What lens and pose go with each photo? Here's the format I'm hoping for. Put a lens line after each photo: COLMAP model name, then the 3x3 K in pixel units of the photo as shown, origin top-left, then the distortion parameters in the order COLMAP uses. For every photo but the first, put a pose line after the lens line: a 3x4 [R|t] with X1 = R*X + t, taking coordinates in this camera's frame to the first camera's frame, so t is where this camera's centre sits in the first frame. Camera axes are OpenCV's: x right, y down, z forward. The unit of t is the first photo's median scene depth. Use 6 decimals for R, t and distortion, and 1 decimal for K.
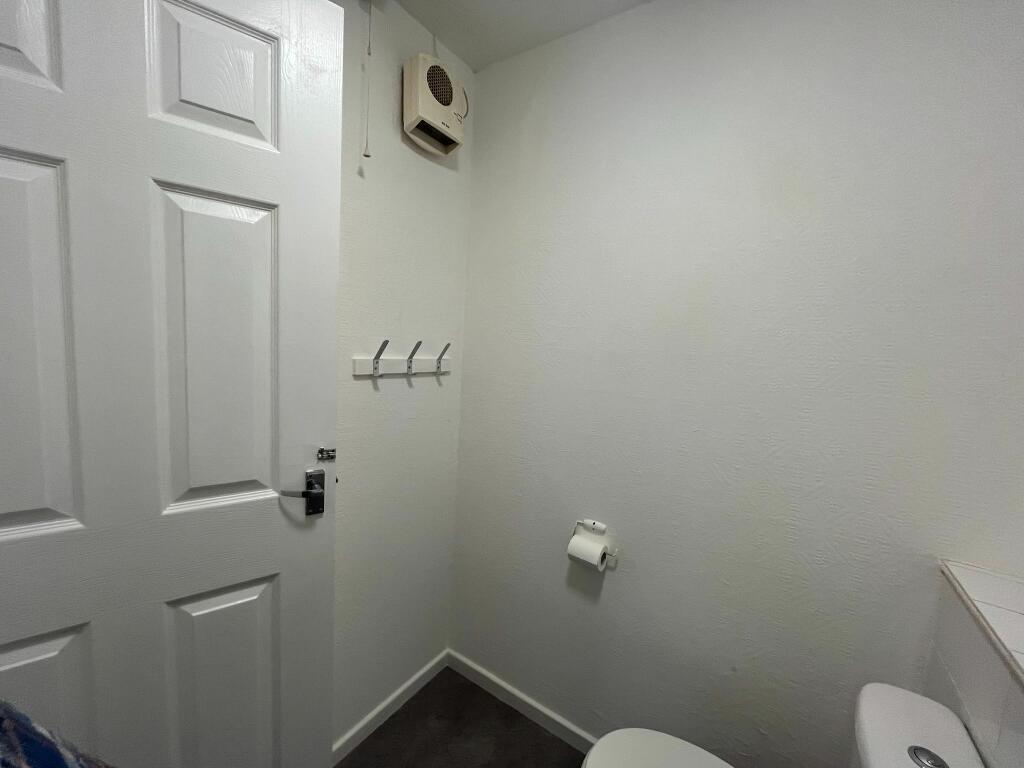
lens RADIAL K [[416.5, 0, 513.9], [0, 416.5, 381.5], [0, 0, 1]] dist [-0.000904, -0.000167]
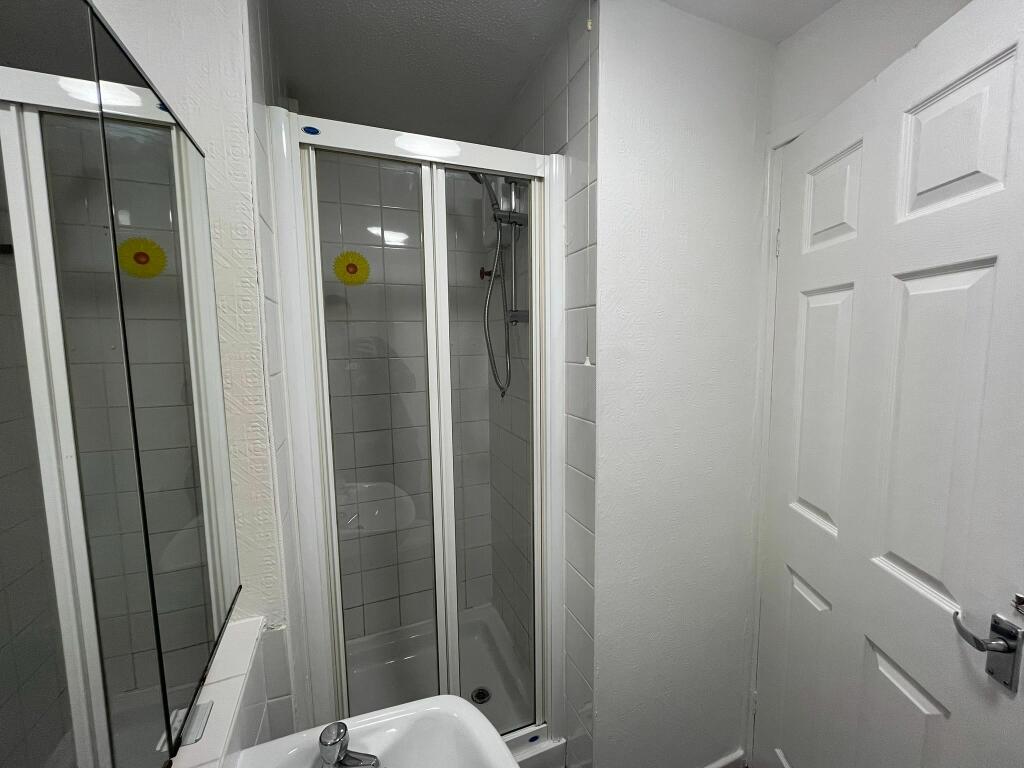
lens RADIAL K [[416.5, 0, 513.9], [0, 416.5, 381.5], [0, 0, 1]] dist [-0.000904, -0.000167]
pose [[-0.666016, 0.018620, -0.745705, 0.700803], [-0.110445, 0.986208, 0.123268, -0.209830], [0.737715, 0.164458, -0.654775, 0.988521]]
